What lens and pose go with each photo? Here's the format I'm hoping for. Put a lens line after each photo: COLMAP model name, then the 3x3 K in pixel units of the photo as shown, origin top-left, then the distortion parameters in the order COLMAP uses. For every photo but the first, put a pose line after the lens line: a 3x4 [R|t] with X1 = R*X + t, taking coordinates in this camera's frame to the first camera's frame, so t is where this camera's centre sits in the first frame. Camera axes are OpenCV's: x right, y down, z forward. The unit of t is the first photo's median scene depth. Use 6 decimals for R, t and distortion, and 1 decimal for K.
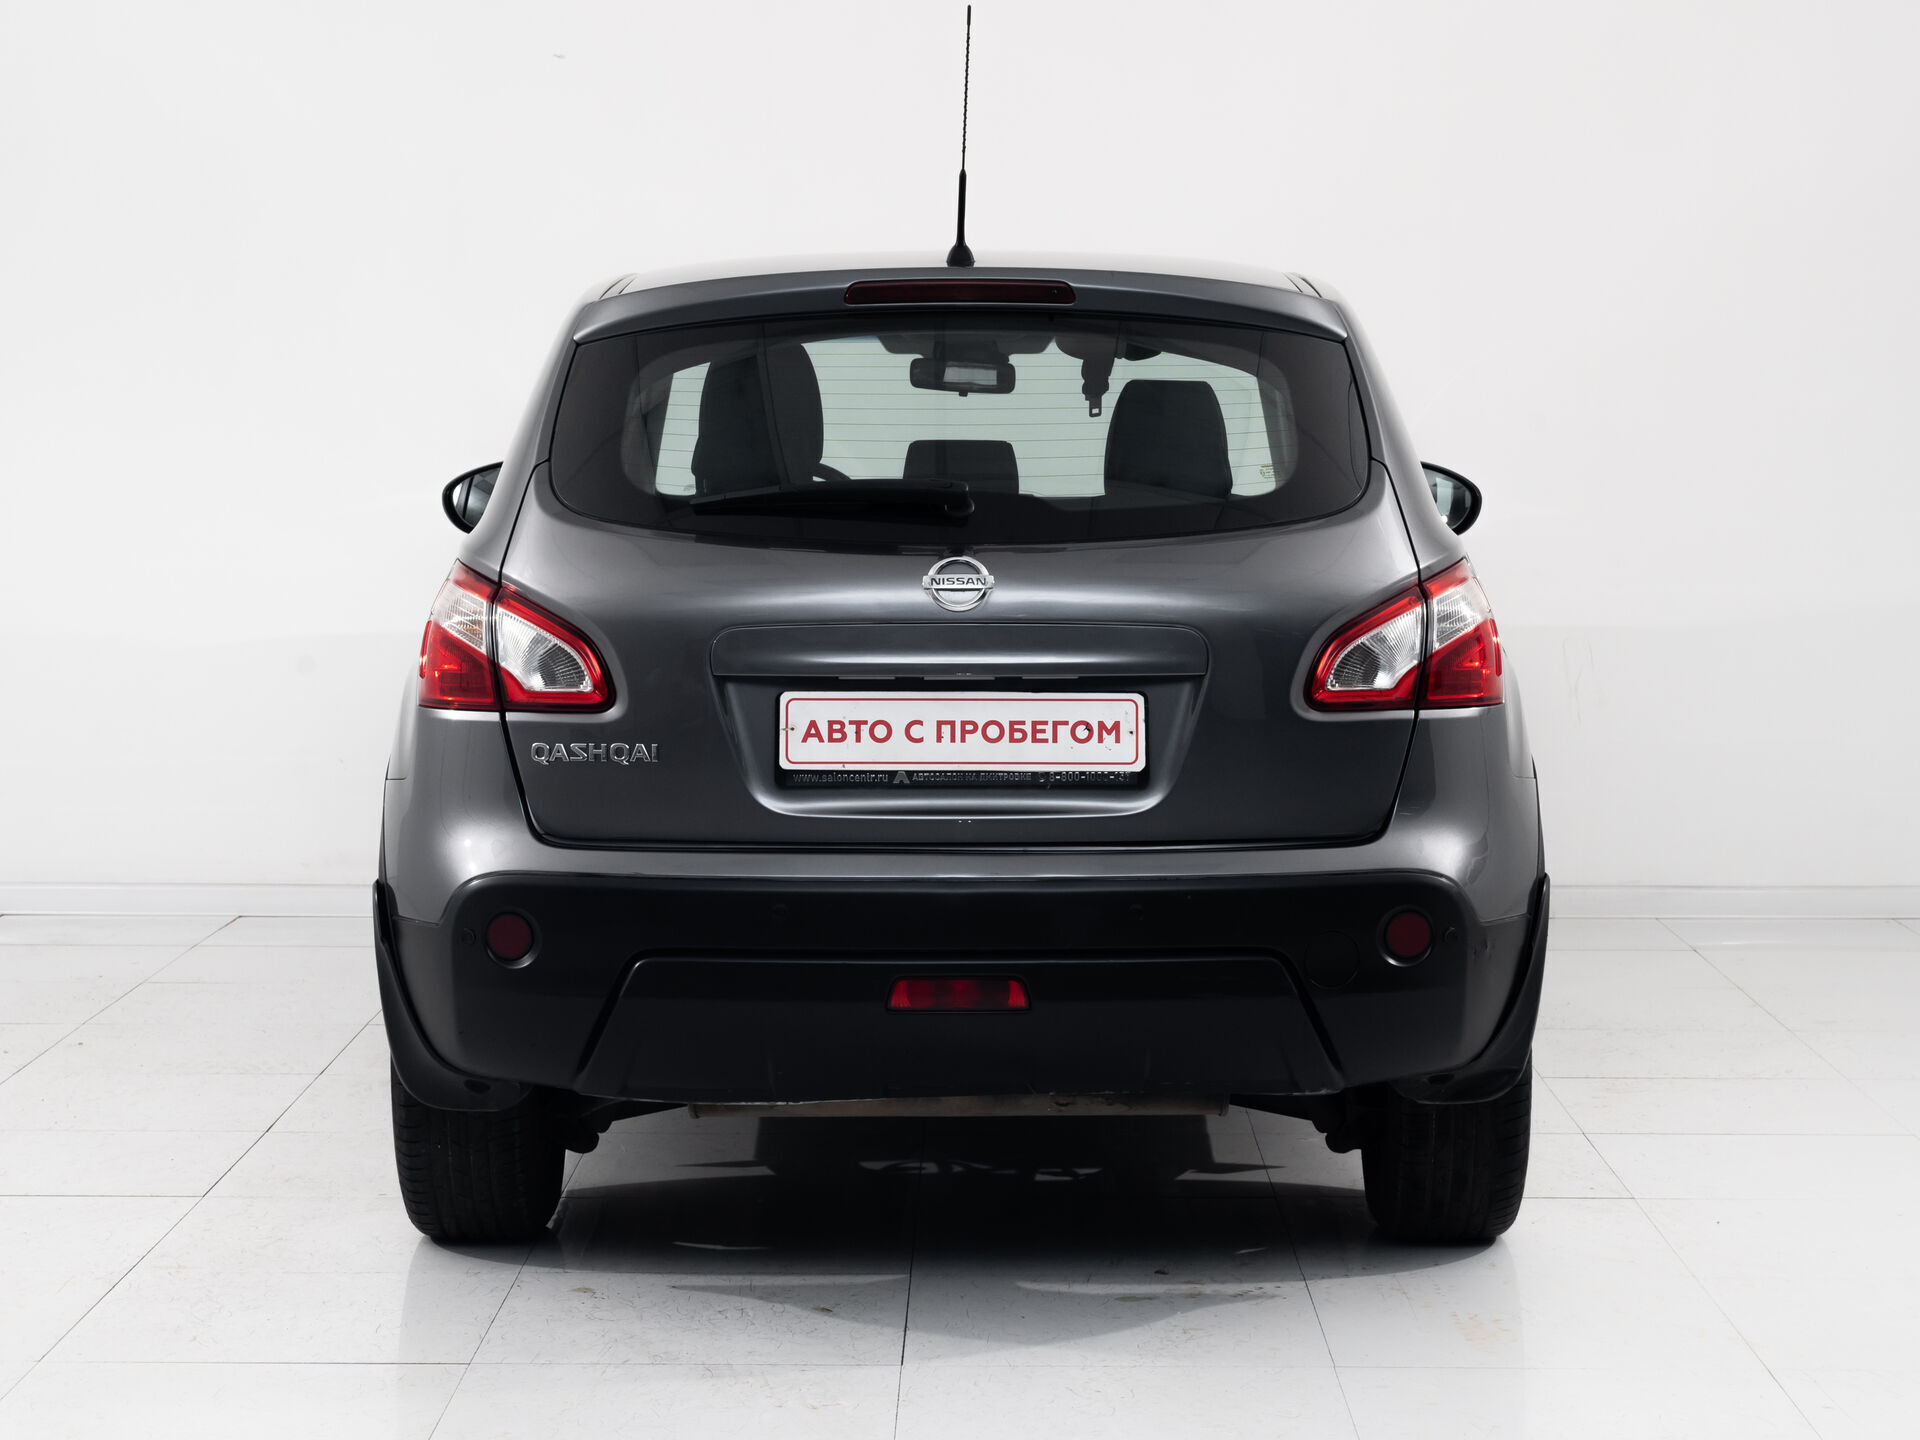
lens RADIAL K [[3549.9, 0, 960.0], [0, 3549.9, 720.0], [0, 0, 1]] dist [0.012909, 0.086670]
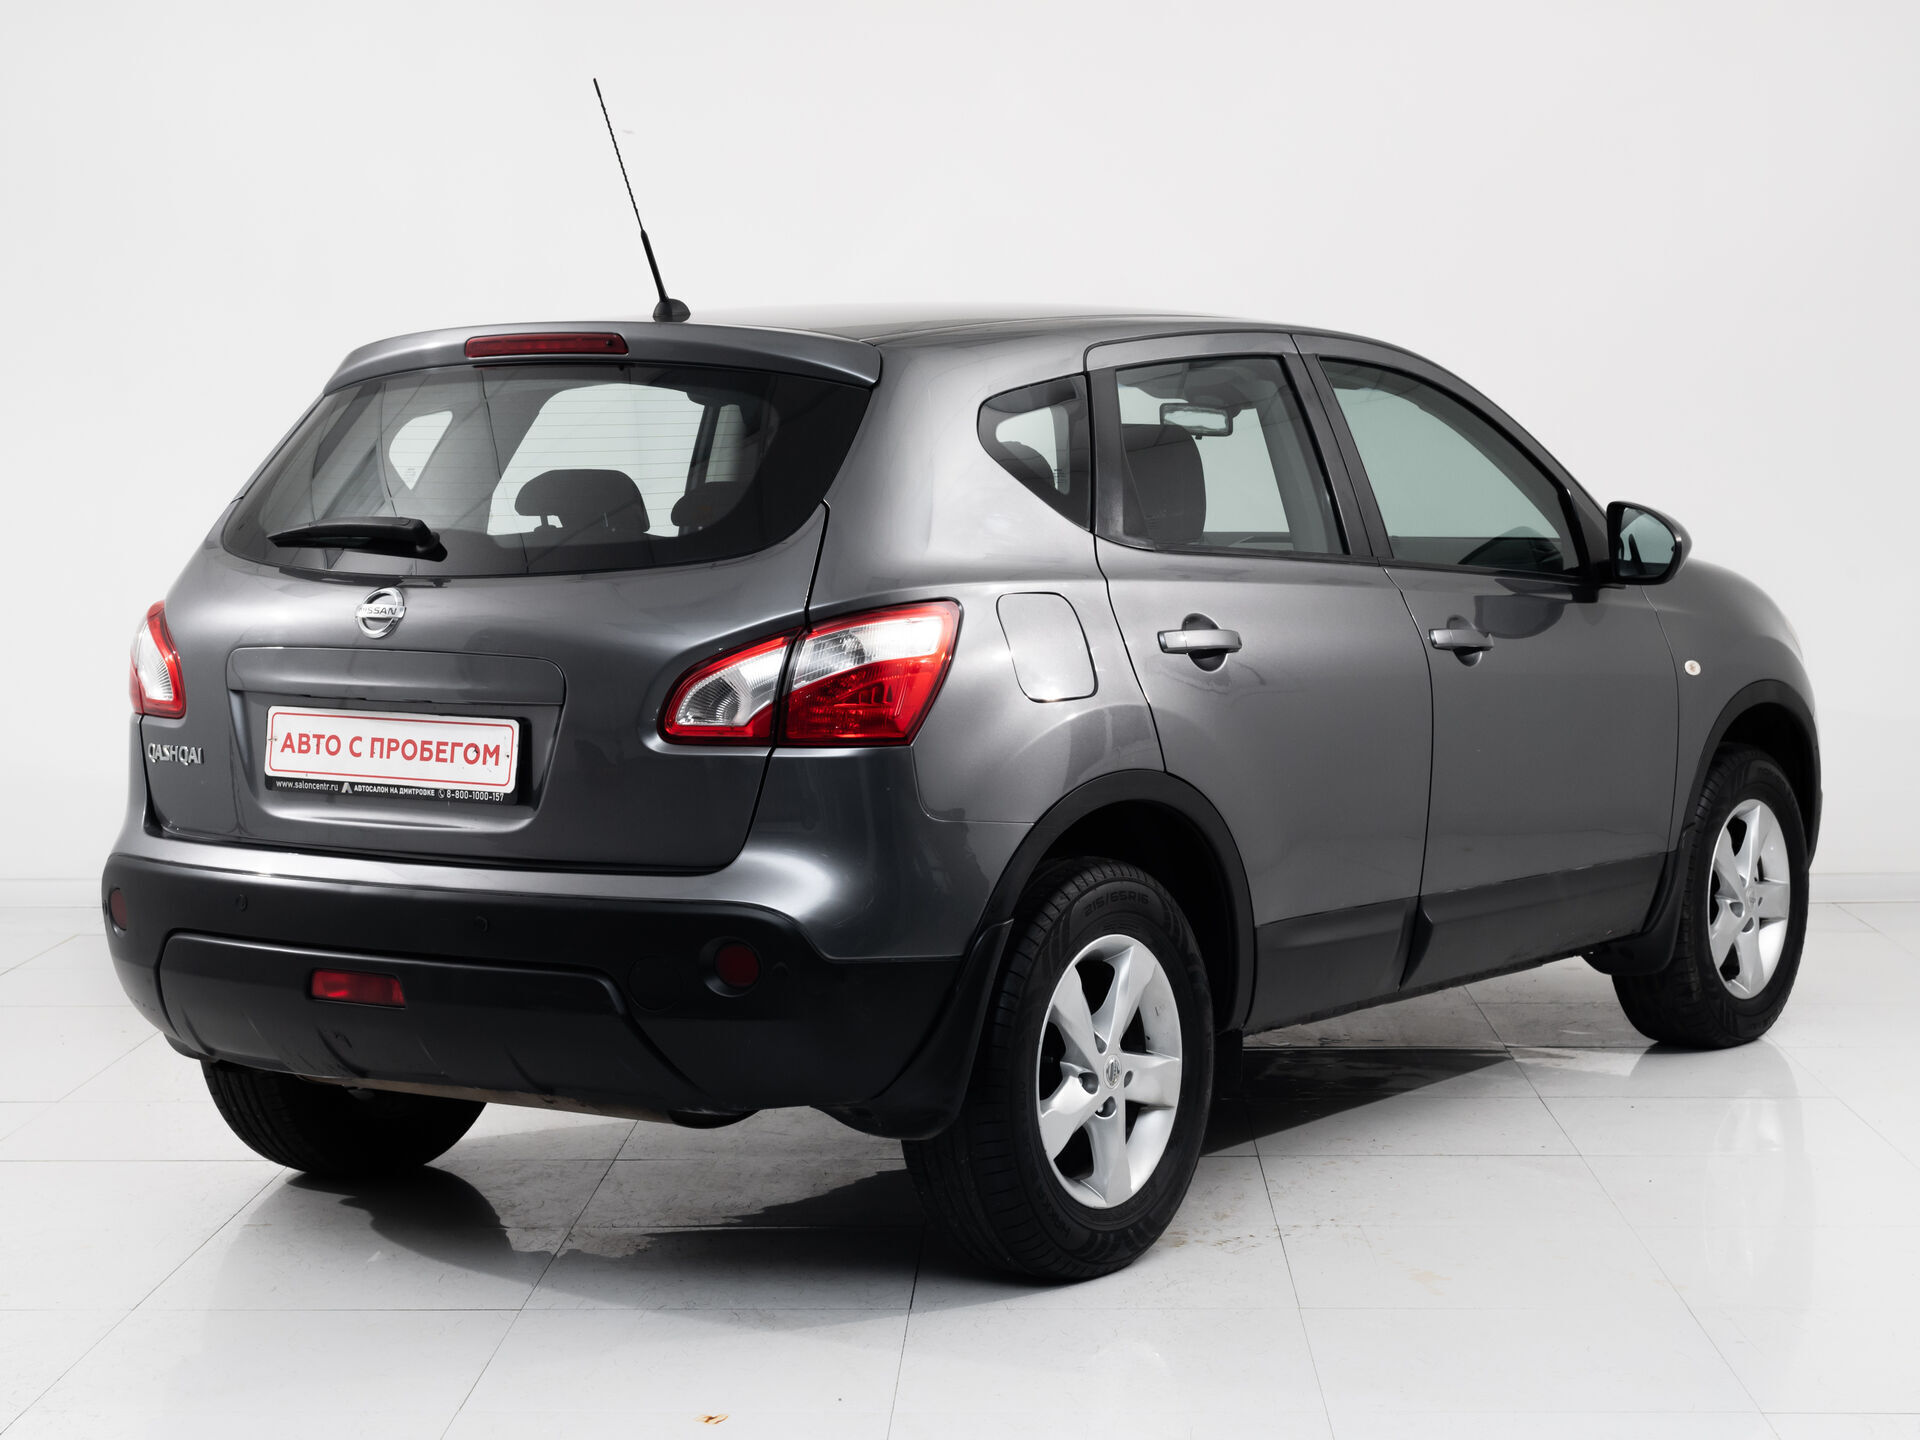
lens RADIAL K [[3549.9, 0, 960.0], [0, 3549.9, 720.0], [0, 0, 1]] dist [0.012909, 0.086670]
pose [[0.833940, 0.038692, -0.550497, 0.750115], [-0.045688, 0.998955, 0.001000, -0.014687], [0.549961, 0.024317, 0.834836, 0.182281]]
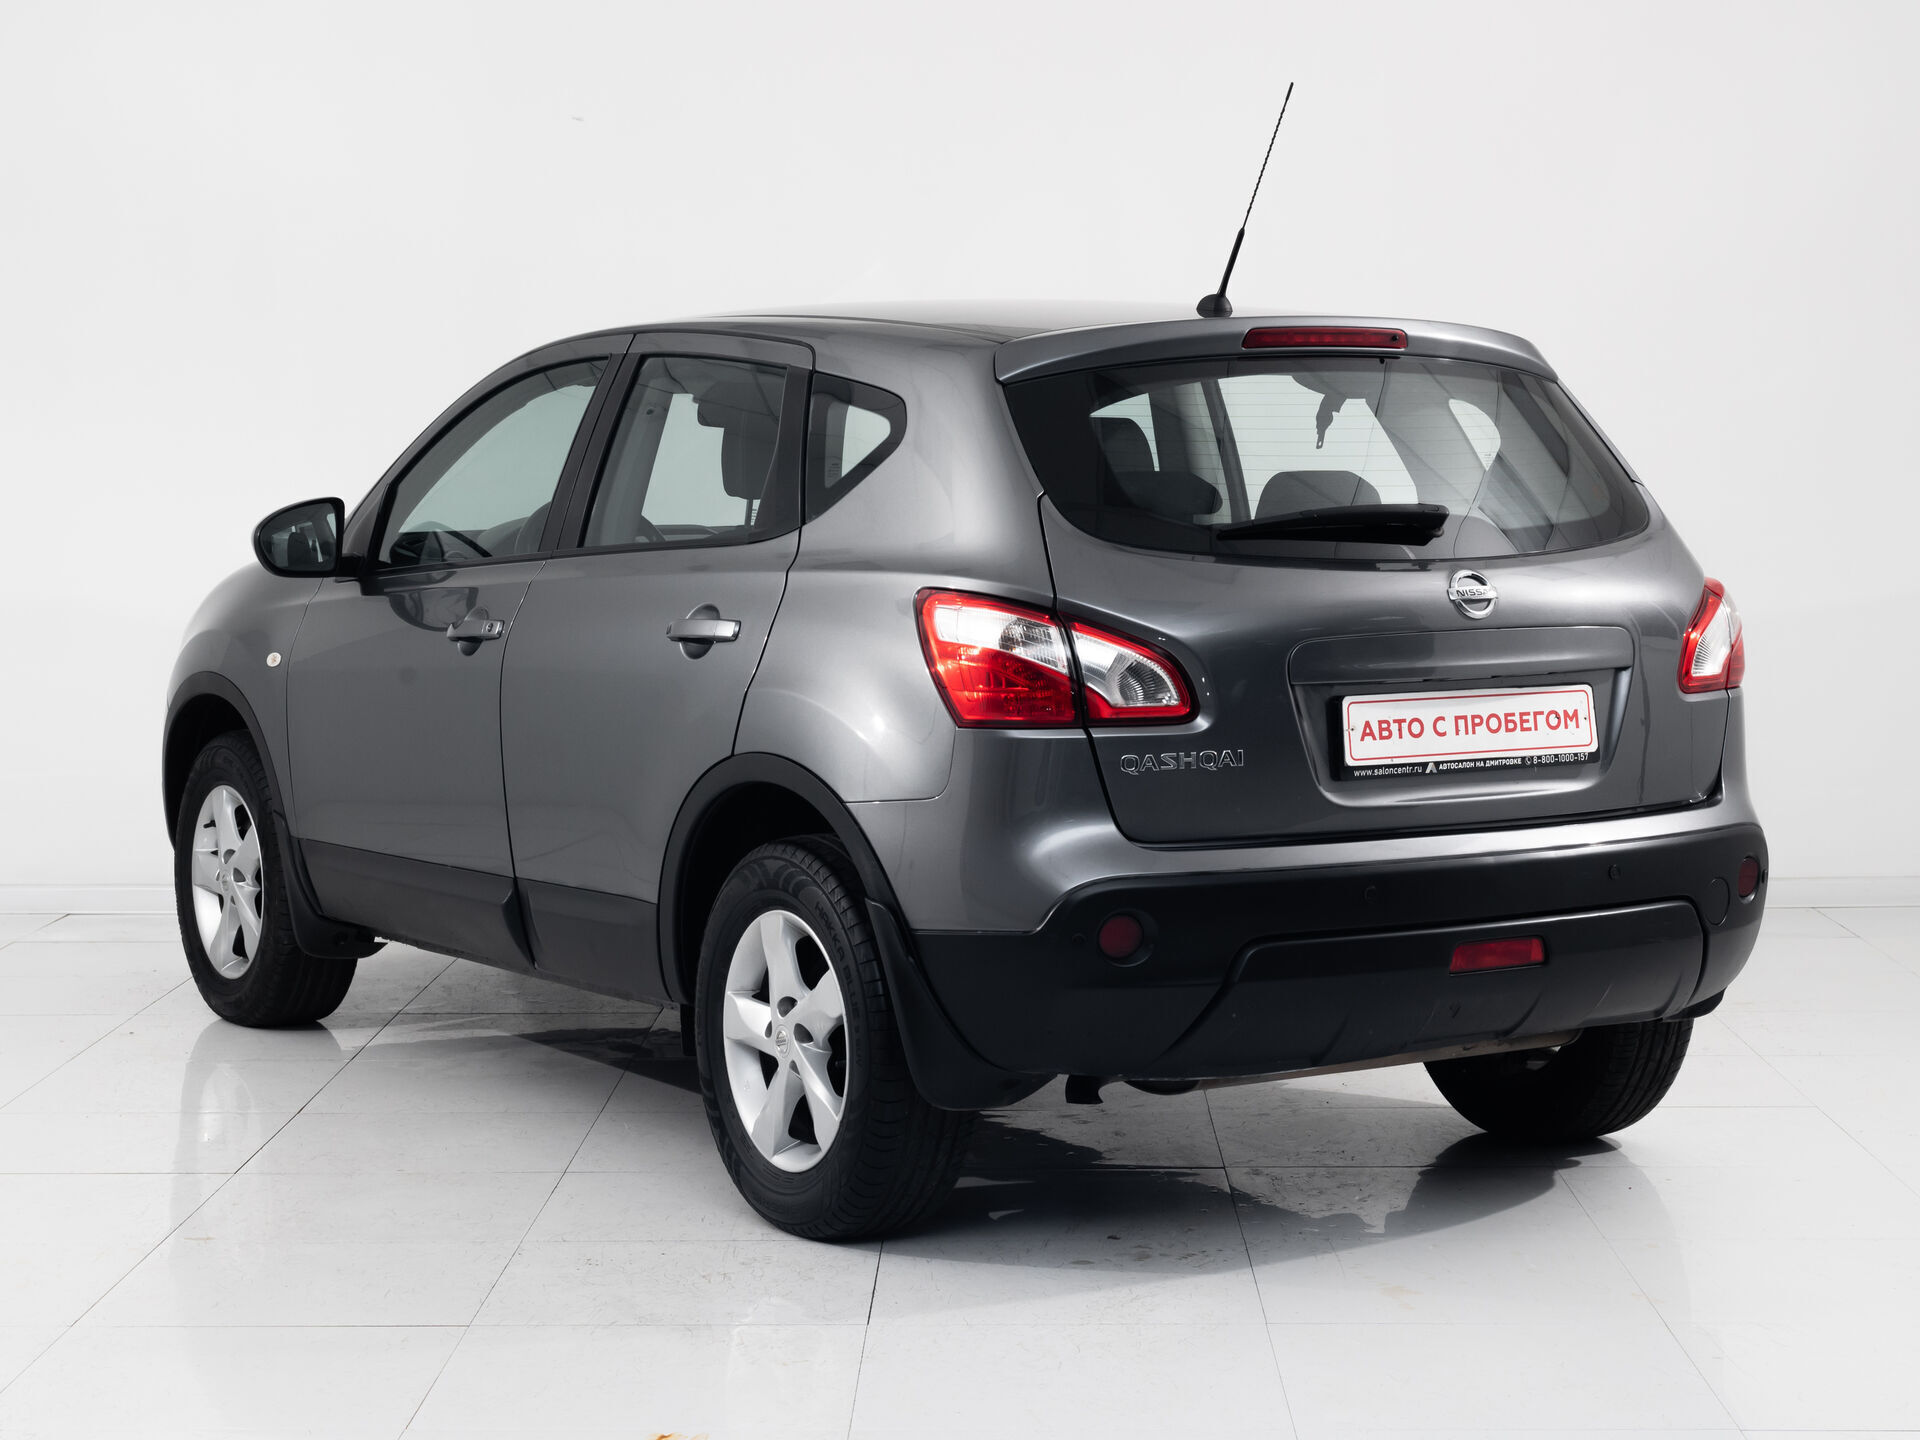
lens RADIAL K [[3549.9, 0, 960.0], [0, 3549.9, 720.0], [0, 0, 1]] dist [0.012909, 0.086670]
pose [[0.858262, -0.046939, 0.511060, -0.722834], [0.052260, 0.998626, 0.003957, -0.011323], [-0.510543, 0.023312, 0.859536, 0.104212]]
